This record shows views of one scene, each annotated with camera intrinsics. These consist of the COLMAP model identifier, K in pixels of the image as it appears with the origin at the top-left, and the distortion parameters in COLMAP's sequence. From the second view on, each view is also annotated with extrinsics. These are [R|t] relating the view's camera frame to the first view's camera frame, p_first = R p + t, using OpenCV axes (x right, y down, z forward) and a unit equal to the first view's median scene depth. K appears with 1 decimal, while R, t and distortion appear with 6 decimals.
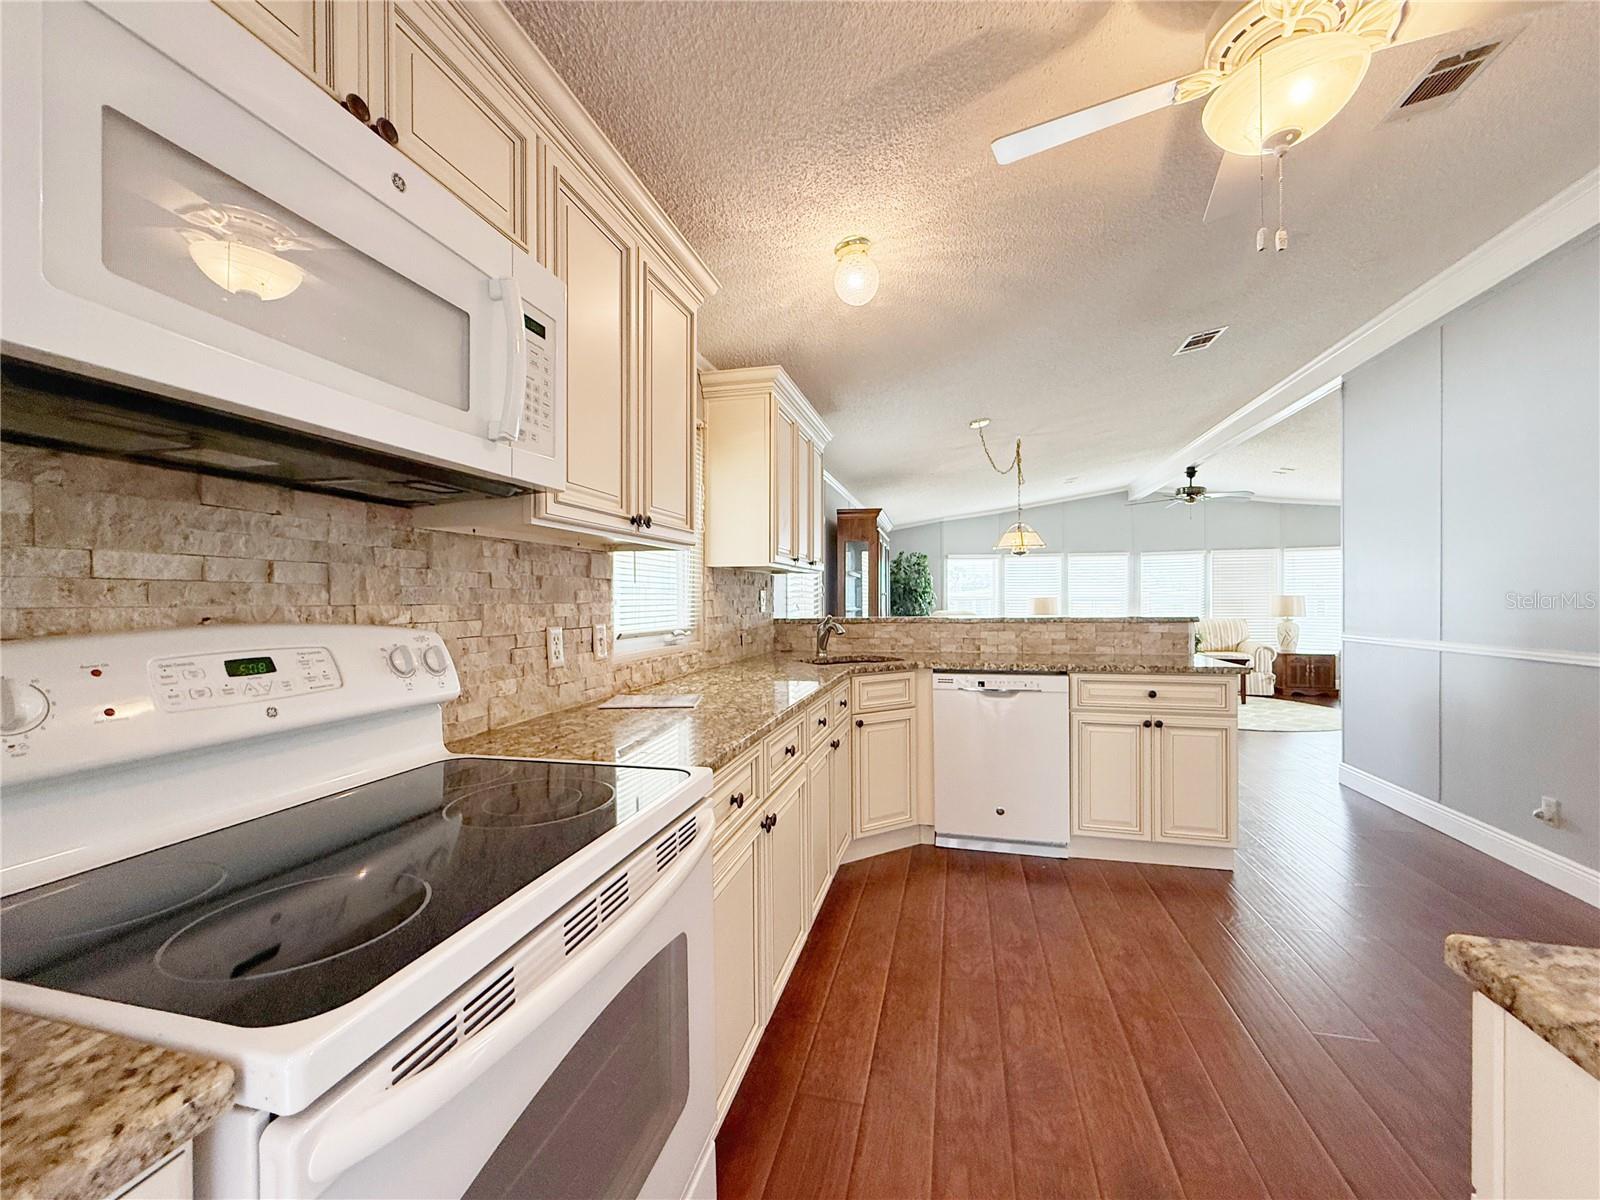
lens RADIAL K [[636.6, 0, 800.0], [0, 636.6, 600.0], [0, 0, 1]] dist [-0.000621, 0.000198]
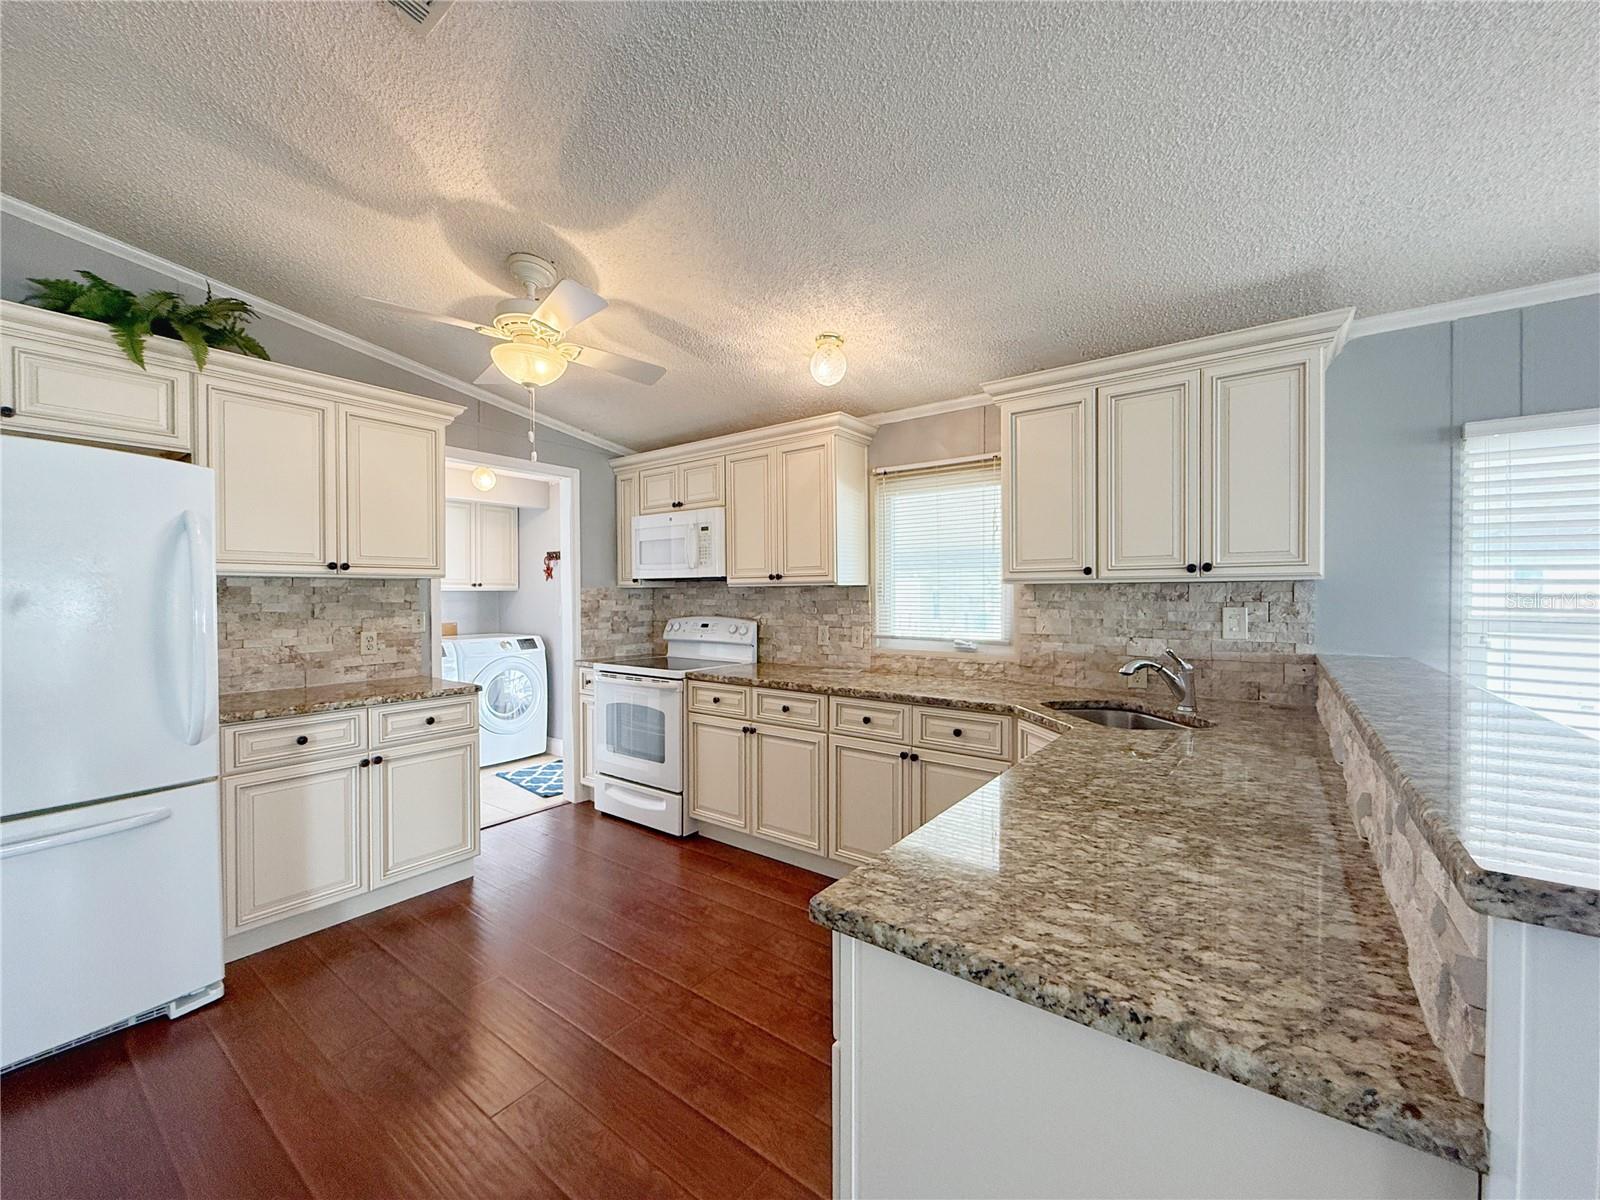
lens RADIAL K [[636.6, 0, 800.0], [0, 636.6, 600.0], [0, 0, 1]] dist [-0.000621, 0.000198]
pose [[-0.380569, 0.008840, -0.924710, 1.525557], [-0.000048, 0.999954, 0.009579, -0.058548], [0.924752, 0.003690, -0.380551, 1.693346]]
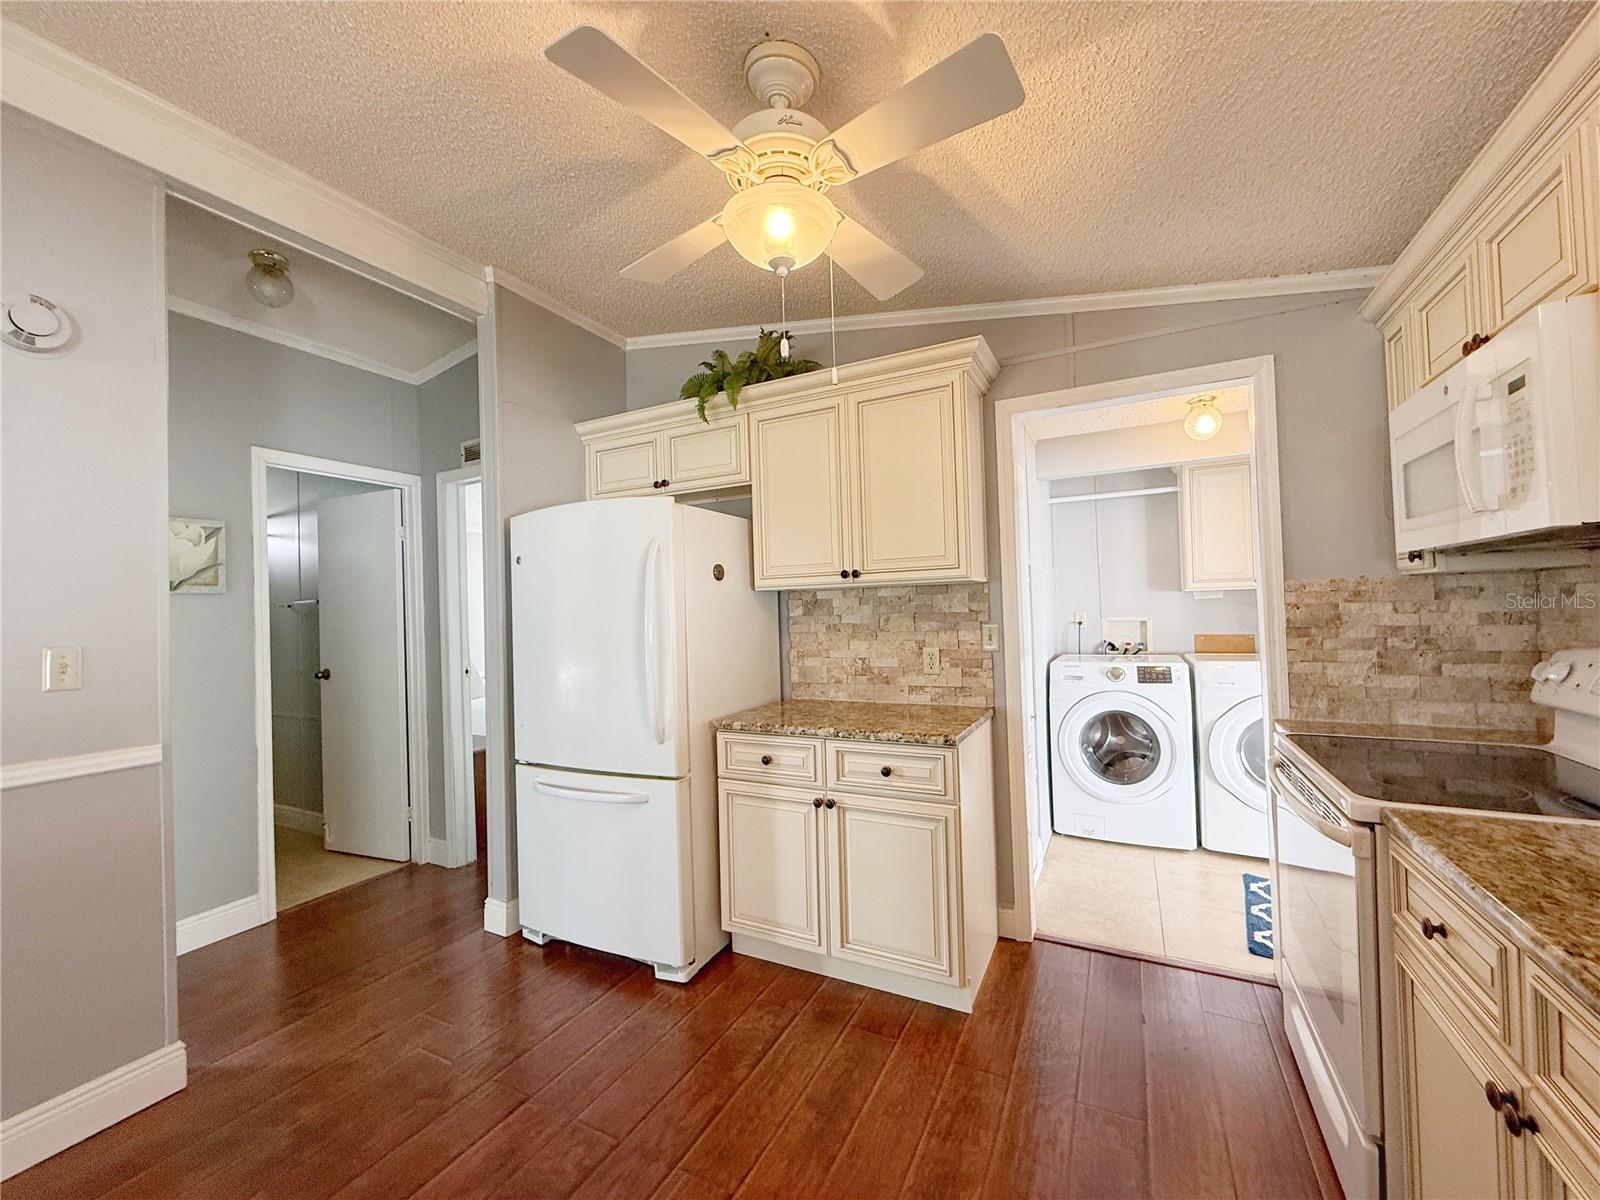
lens RADIAL K [[636.6, 0, 800.0], [0, 636.6, 600.0], [0, 0, 1]] dist [-0.000621, 0.000198]
pose [[-0.973532, 0.031058, 0.226429, 0.331559], [0.029073, 0.999504, -0.012095, -0.055615], [-0.226693, -0.005192, -0.973953, 1.453512]]
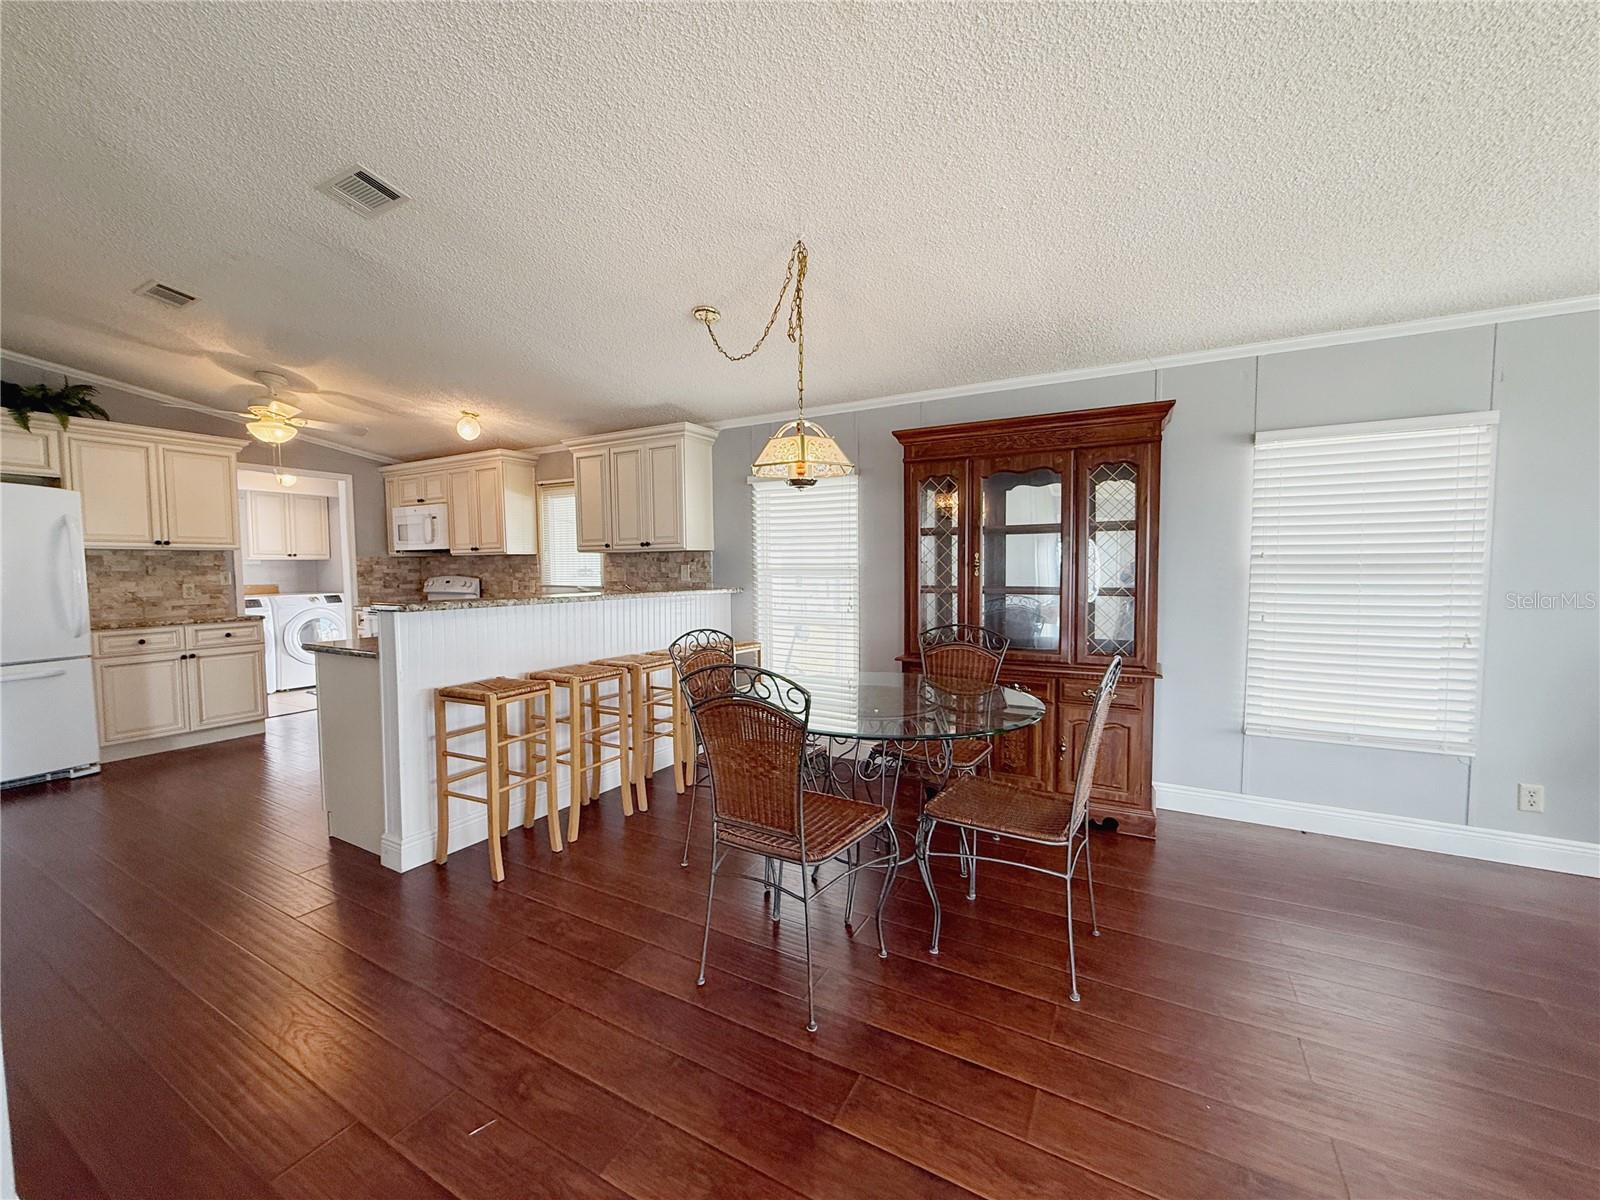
lens RADIAL K [[636.6, 0, 800.0], [0, 636.6, 600.0], [0, 0, 1]] dist [-0.000621, 0.000198]
pose [[-0.258083, 0.053180, -0.964658, 2.329428], [0.003984, 0.998534, 0.053982, -0.024829], [0.966115, 0.010088, -0.257916, 3.186740]]
